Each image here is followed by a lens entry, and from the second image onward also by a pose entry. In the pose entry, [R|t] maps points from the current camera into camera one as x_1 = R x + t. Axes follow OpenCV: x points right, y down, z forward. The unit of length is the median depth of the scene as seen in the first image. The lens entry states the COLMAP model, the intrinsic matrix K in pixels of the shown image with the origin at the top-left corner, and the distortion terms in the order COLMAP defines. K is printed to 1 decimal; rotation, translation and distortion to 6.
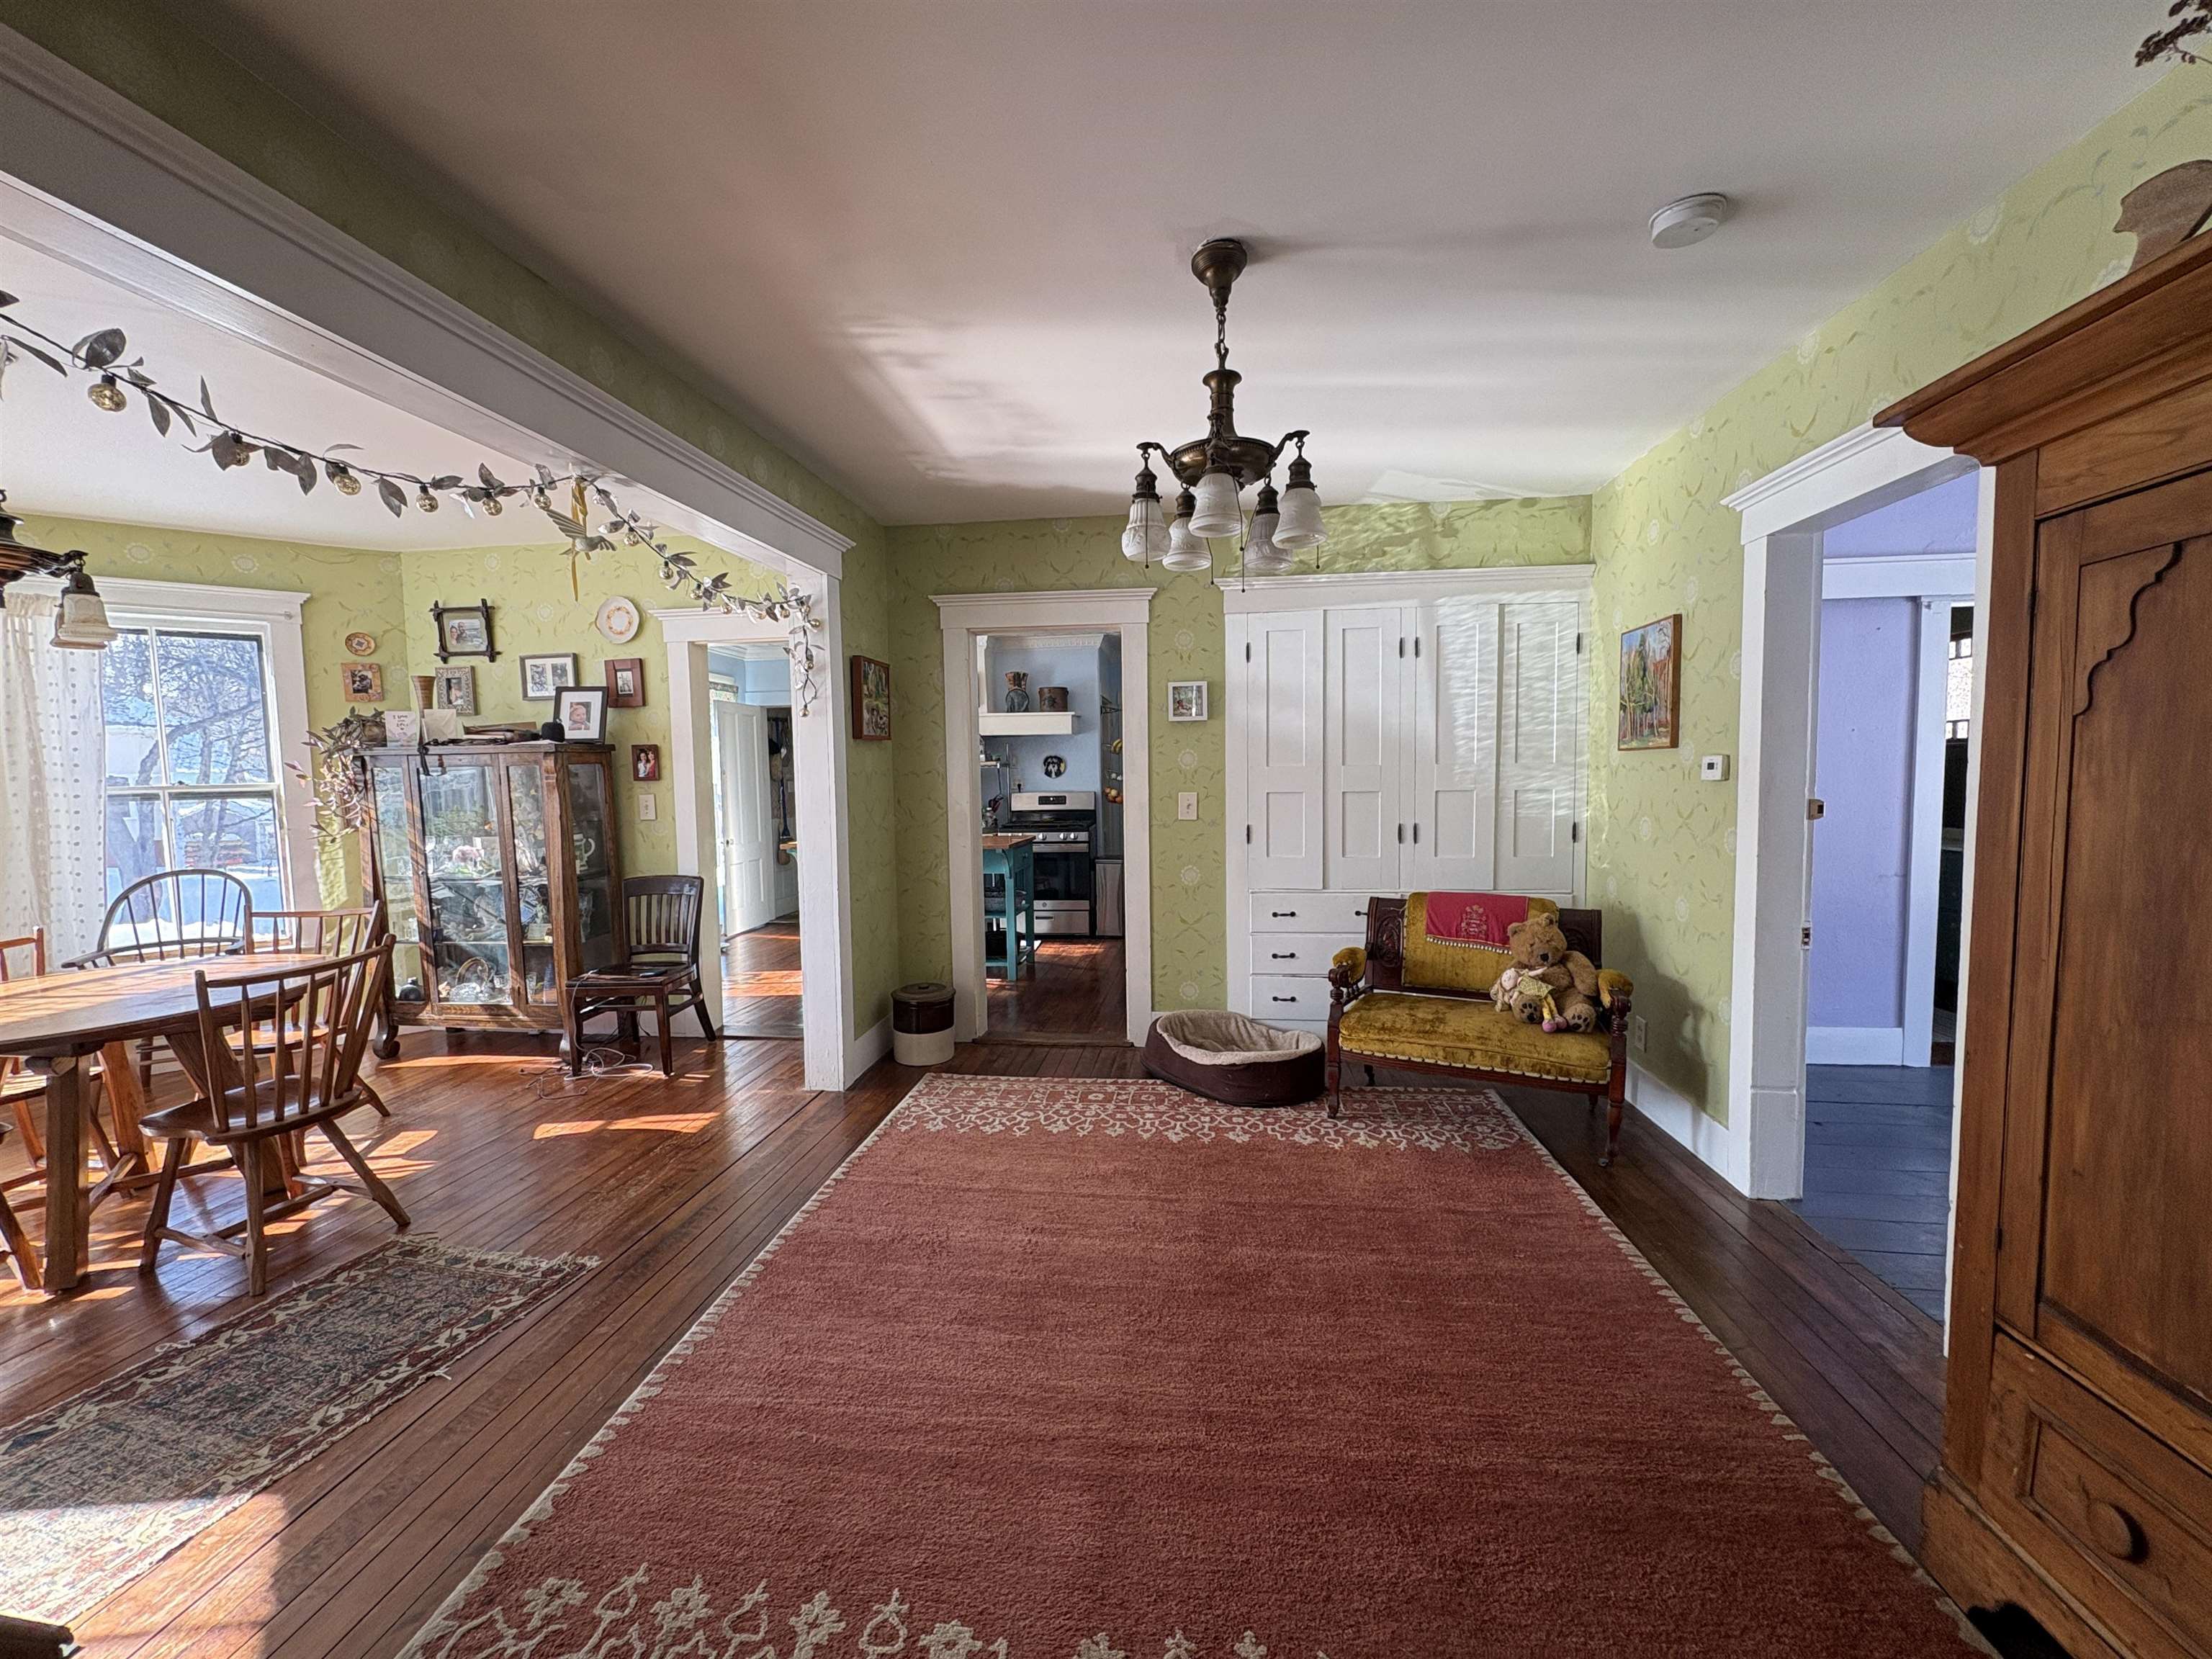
lens RADIAL K [[878.6, 0, 1110.9], [0, 878.6, 823.9], [0, 0, 1]] dist [0.000942, 0.000279]
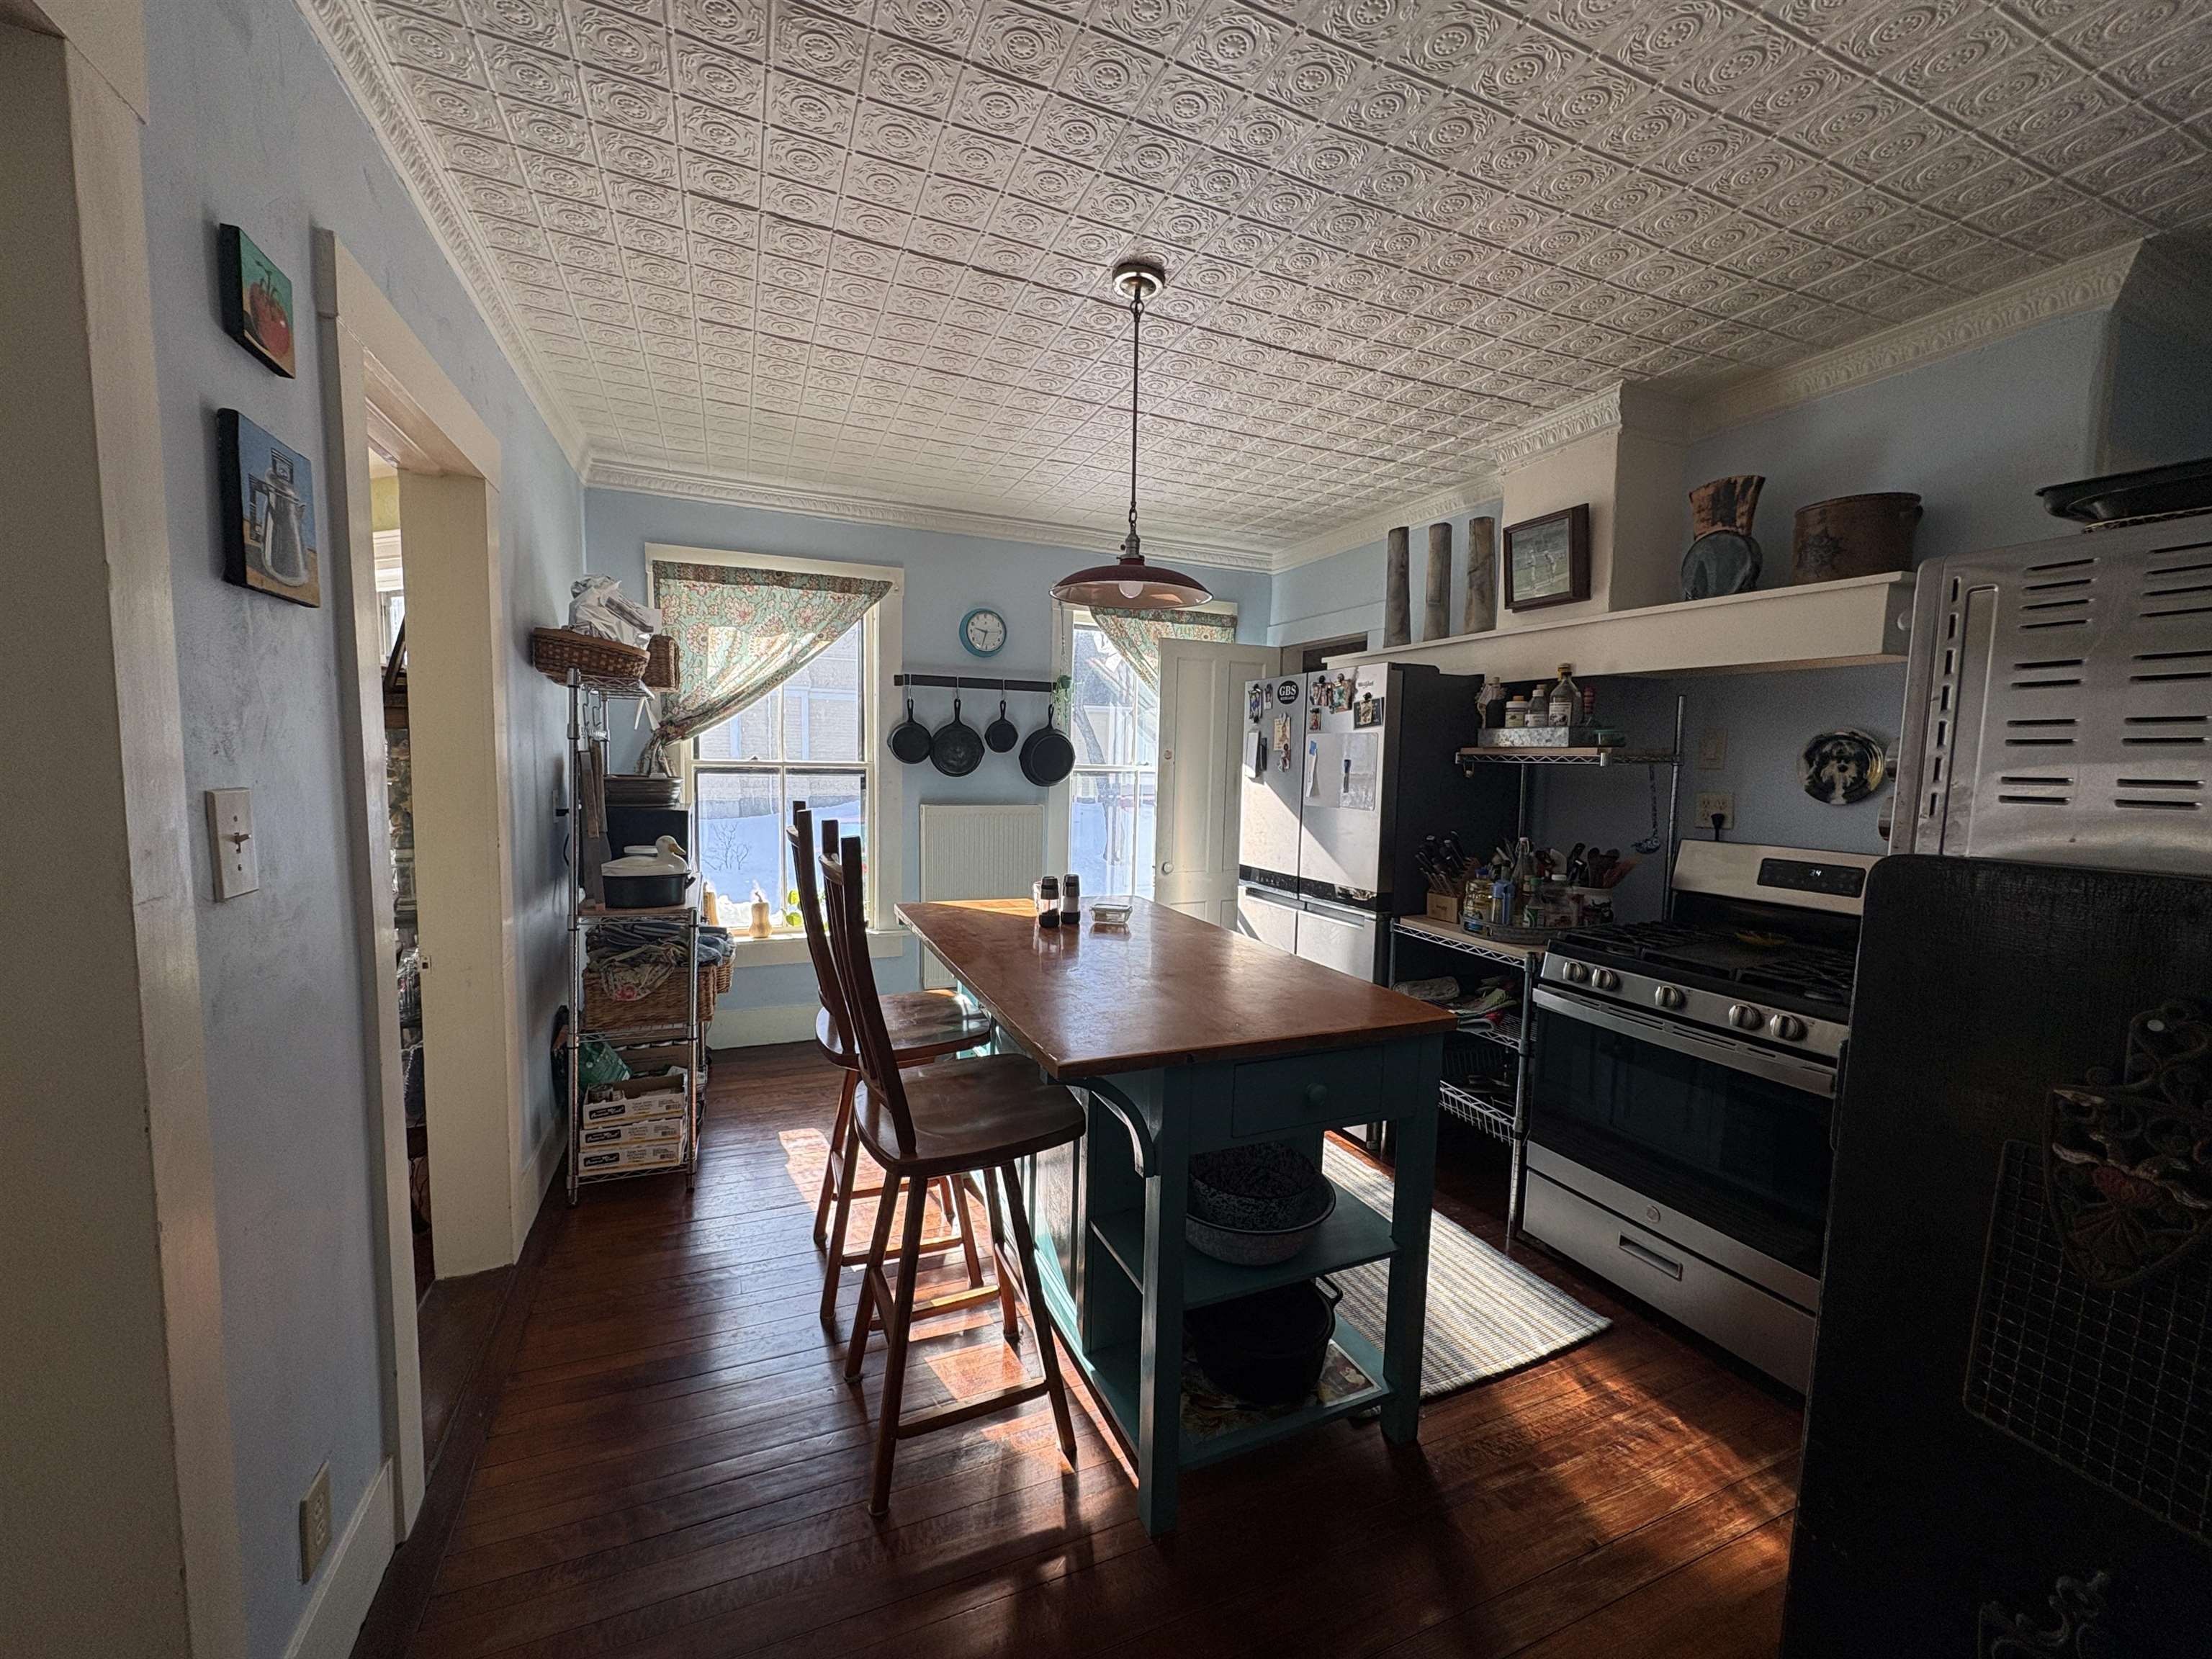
lens RADIAL K [[878.6, 0, 1107.0], [0, 878.6, 828.7], [0, 0, 1]] dist [0.000942, 0.000279]
pose [[0.498920, 0.102607, -0.860553, 0.074526], [-0.087016, 0.993880, 0.068055, -0.043468], [0.862269, 0.040928, 0.504795, 0.630801]]
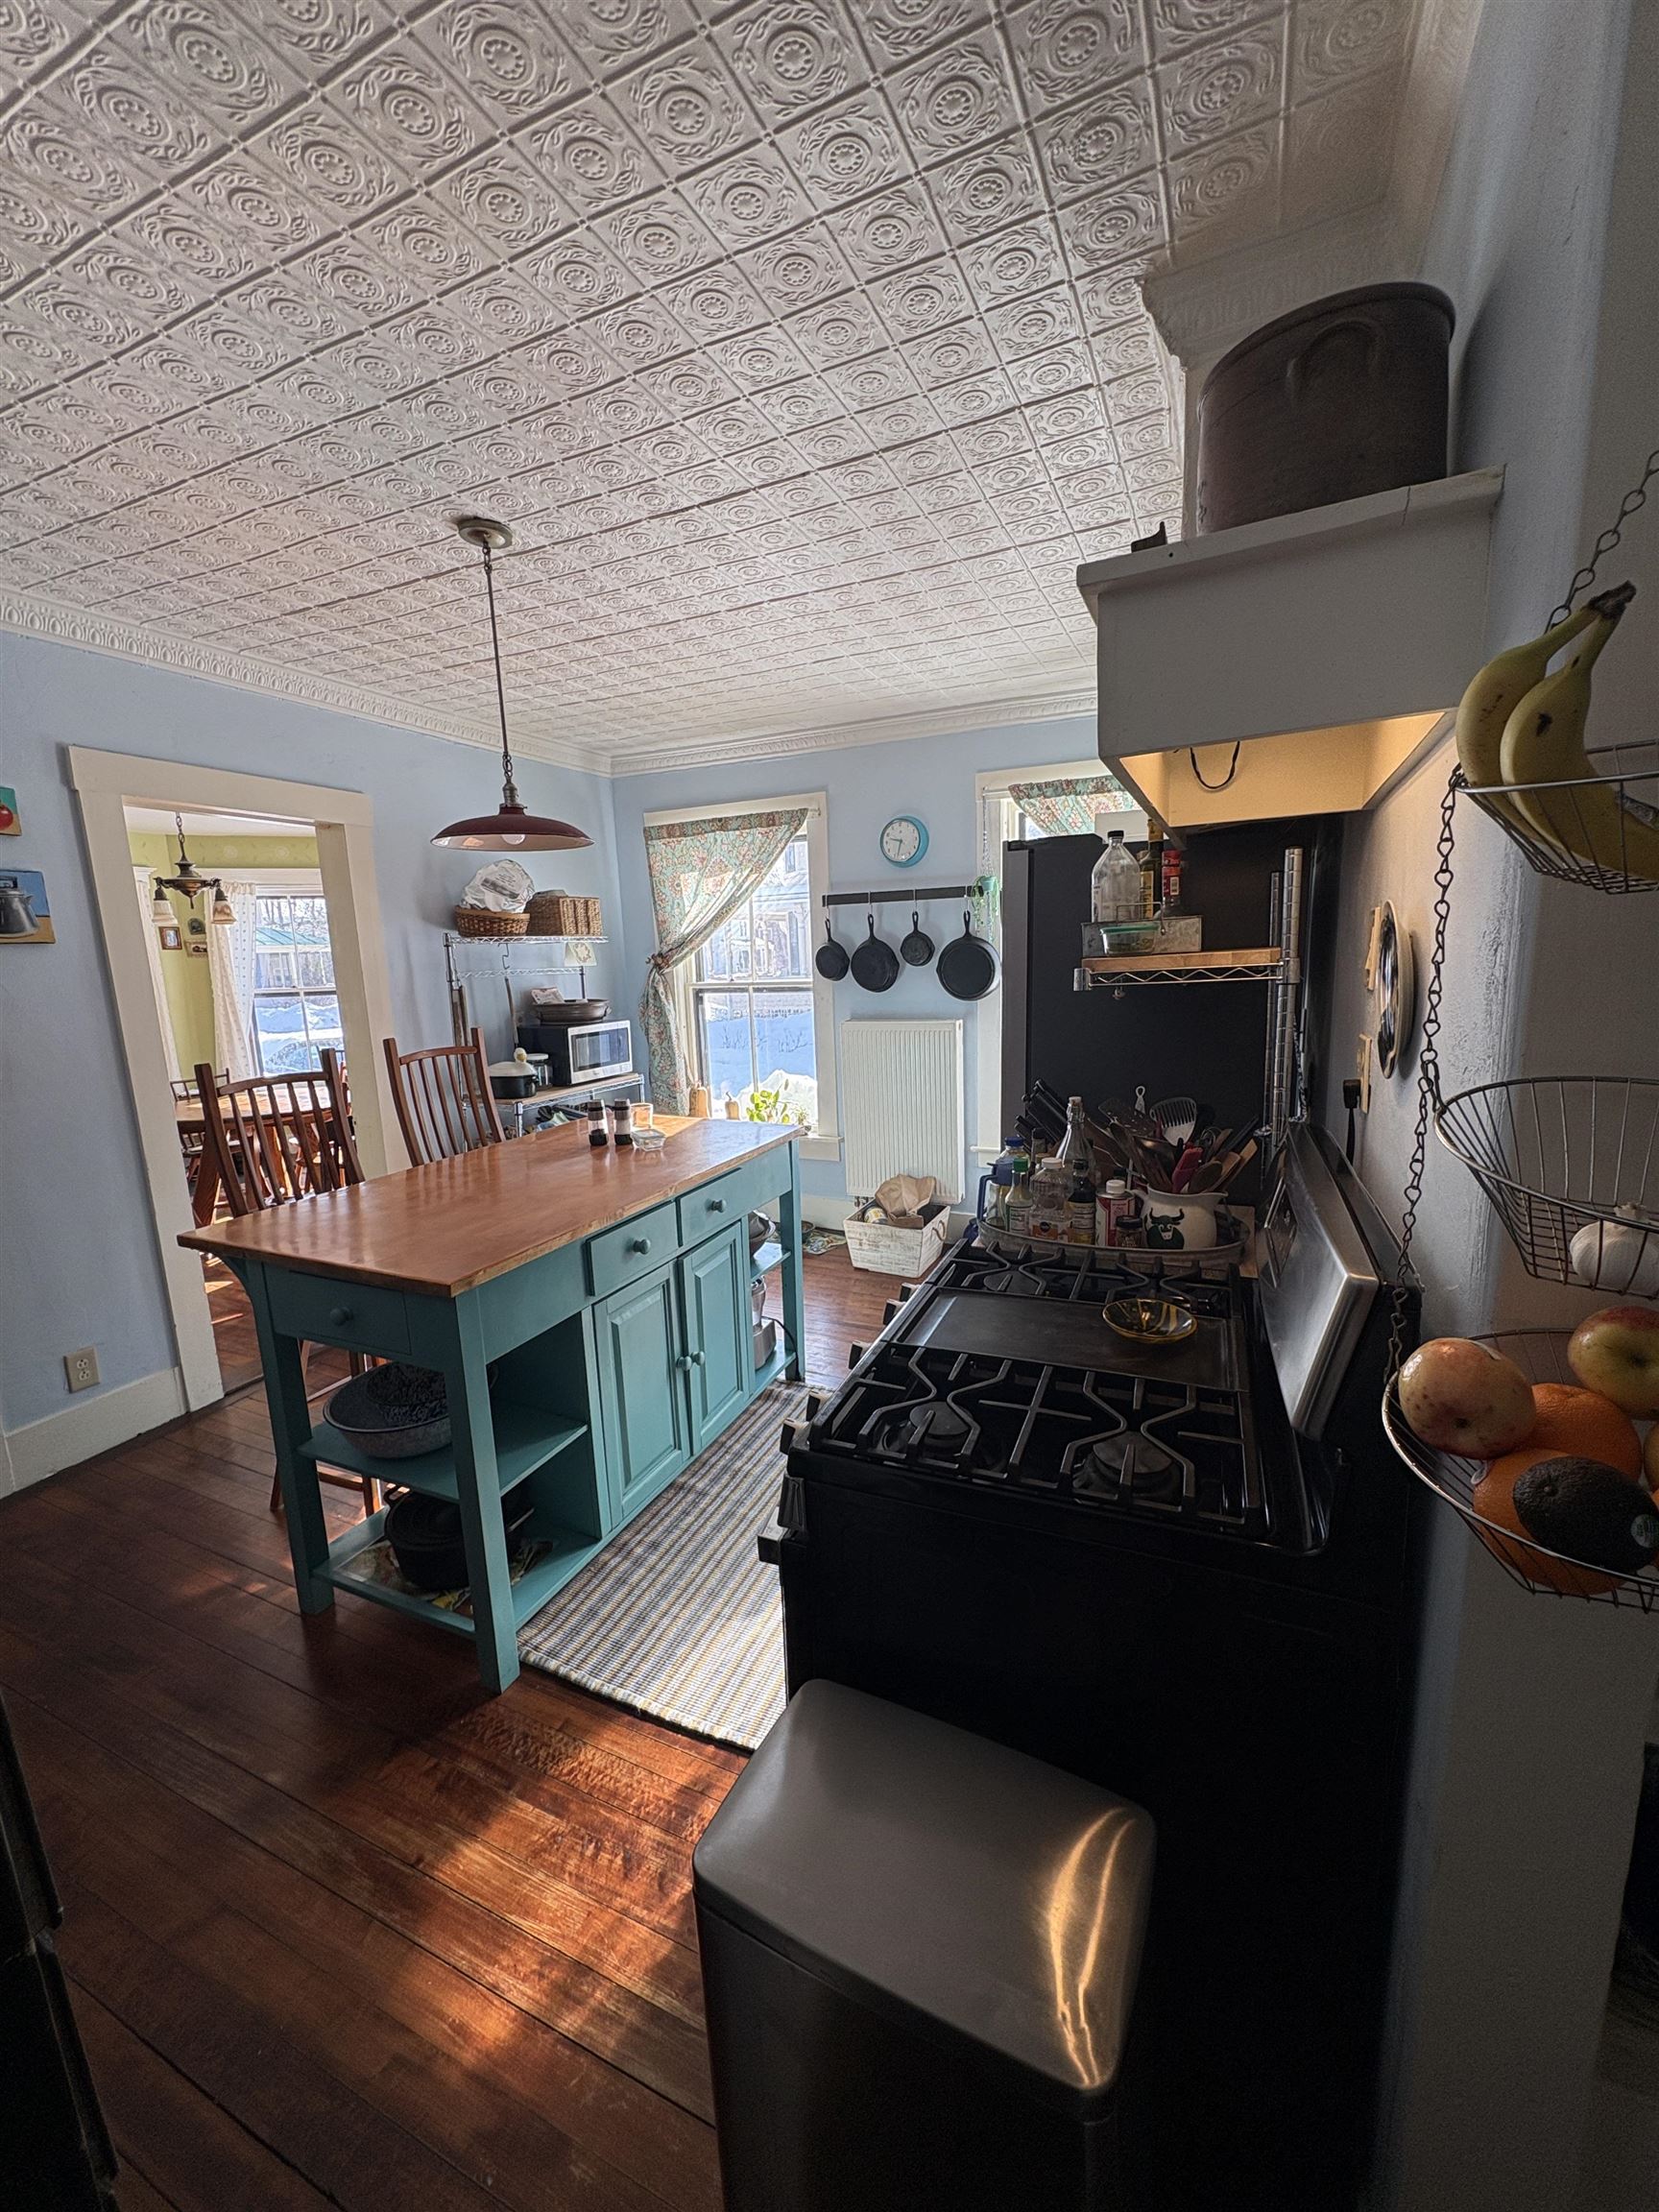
lens RADIAL K [[878.6, 0, 826.5], [0, 878.6, 1105.1], [0, 0, 1]] dist [0.000942, 0.000279]
pose [[-0.309306, 0.193347, -0.931100, 0.090615], [-0.020786, 0.977504, 0.209889, -0.076724], [0.950735, 0.084274, -0.298329, 0.971320]]
